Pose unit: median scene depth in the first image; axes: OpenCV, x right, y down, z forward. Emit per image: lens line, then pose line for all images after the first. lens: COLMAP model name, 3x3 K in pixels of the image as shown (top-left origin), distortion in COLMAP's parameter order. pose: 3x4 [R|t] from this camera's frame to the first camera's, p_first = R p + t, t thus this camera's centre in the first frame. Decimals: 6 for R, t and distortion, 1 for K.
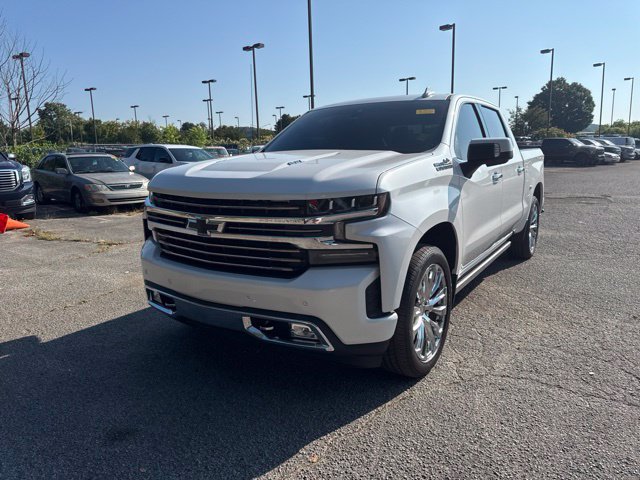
lens RADIAL K [[453.4, 0, 321.2], [0, 453.4, 237.3], [0, 0, 1]] dist [0.046390, -0.053836]
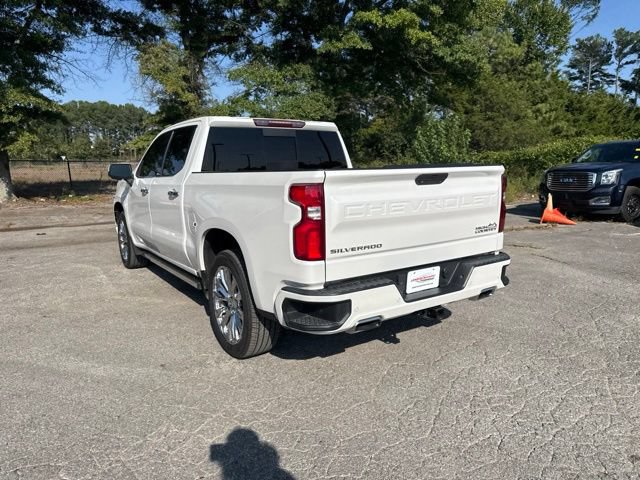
lens RADIAL K [[453.4, 0, 321.1], [0, 453.4, 240.9], [0, 0, 1]] dist [0.046390, -0.053836]
pose [[-0.380829, 0.174387, -0.908052, 1.789617], [-0.145321, 0.958562, 0.245034, -0.497193], [0.913154, 0.225275, -0.339706, 2.467892]]
